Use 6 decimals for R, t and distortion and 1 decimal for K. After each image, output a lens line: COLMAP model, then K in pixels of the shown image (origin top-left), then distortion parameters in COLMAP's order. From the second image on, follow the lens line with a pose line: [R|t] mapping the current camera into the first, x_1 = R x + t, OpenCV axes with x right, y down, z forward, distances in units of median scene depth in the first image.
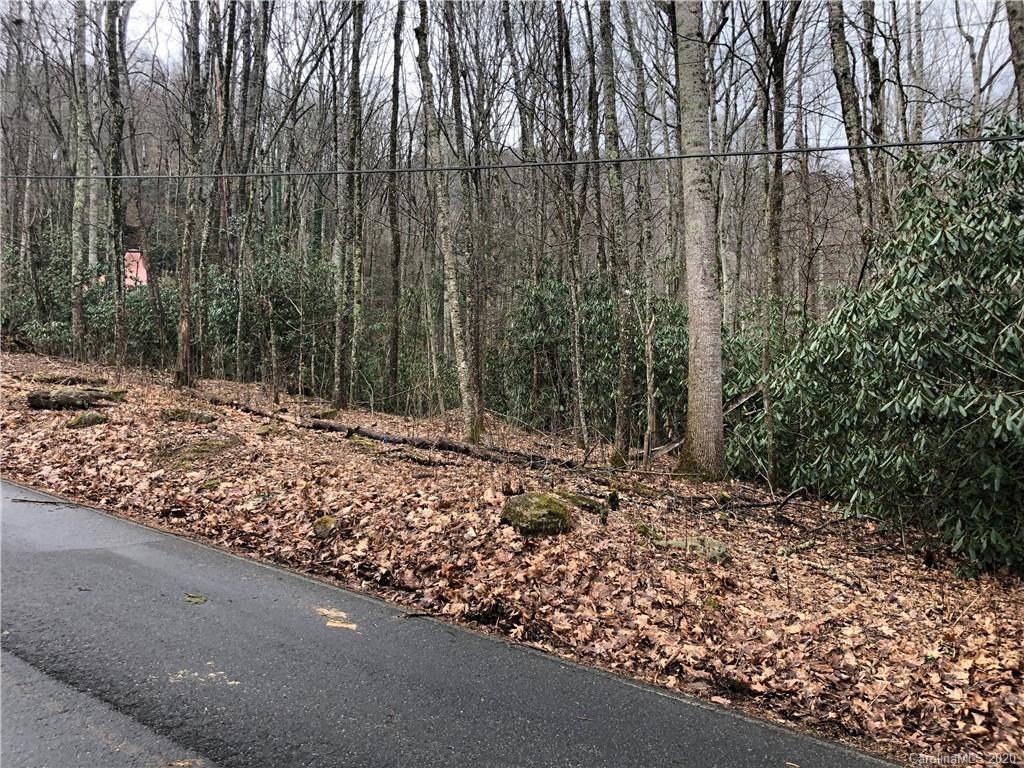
lens RADIAL K [[842.8, 0, 505.1], [0, 842.8, 381.3], [0, 0, 1]] dist [0.050971, -0.050297]
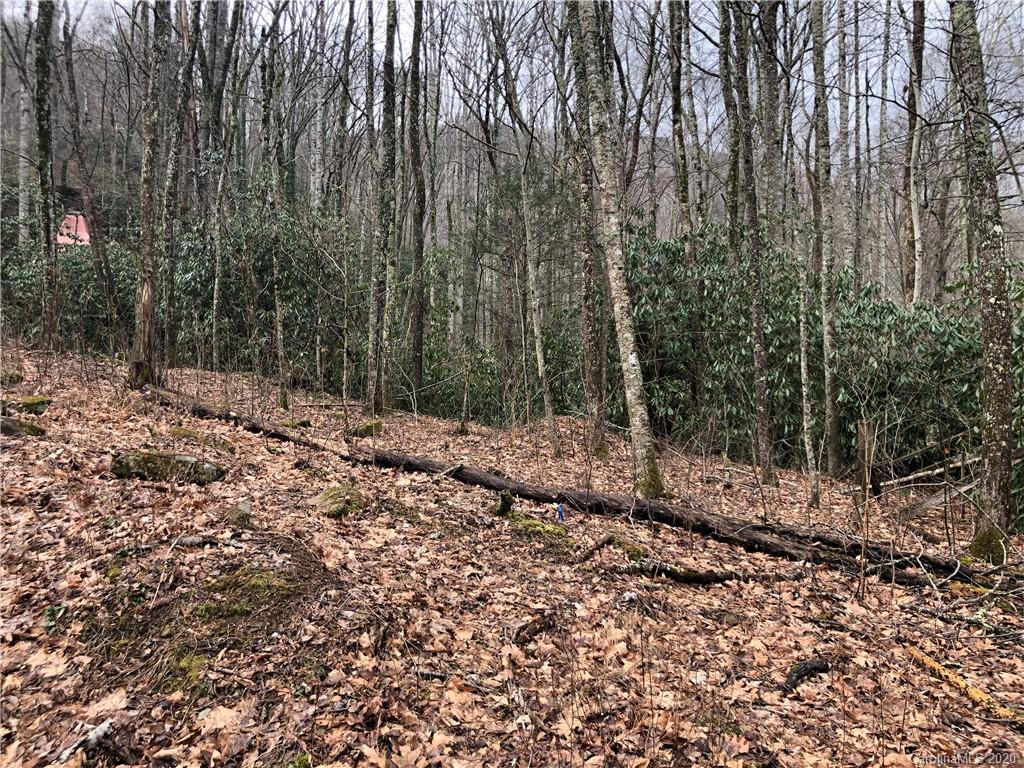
lens RADIAL K [[842.8, 0, 518.2], [0, 842.8, 385.8], [0, 0, 1]] dist [0.050971, -0.050297]
pose [[0.997956, 0.002794, 0.063844, -0.130428], [-0.004705, 0.999545, 0.029798, -0.014044], [-0.063731, -0.030037, 0.997515, 0.318670]]
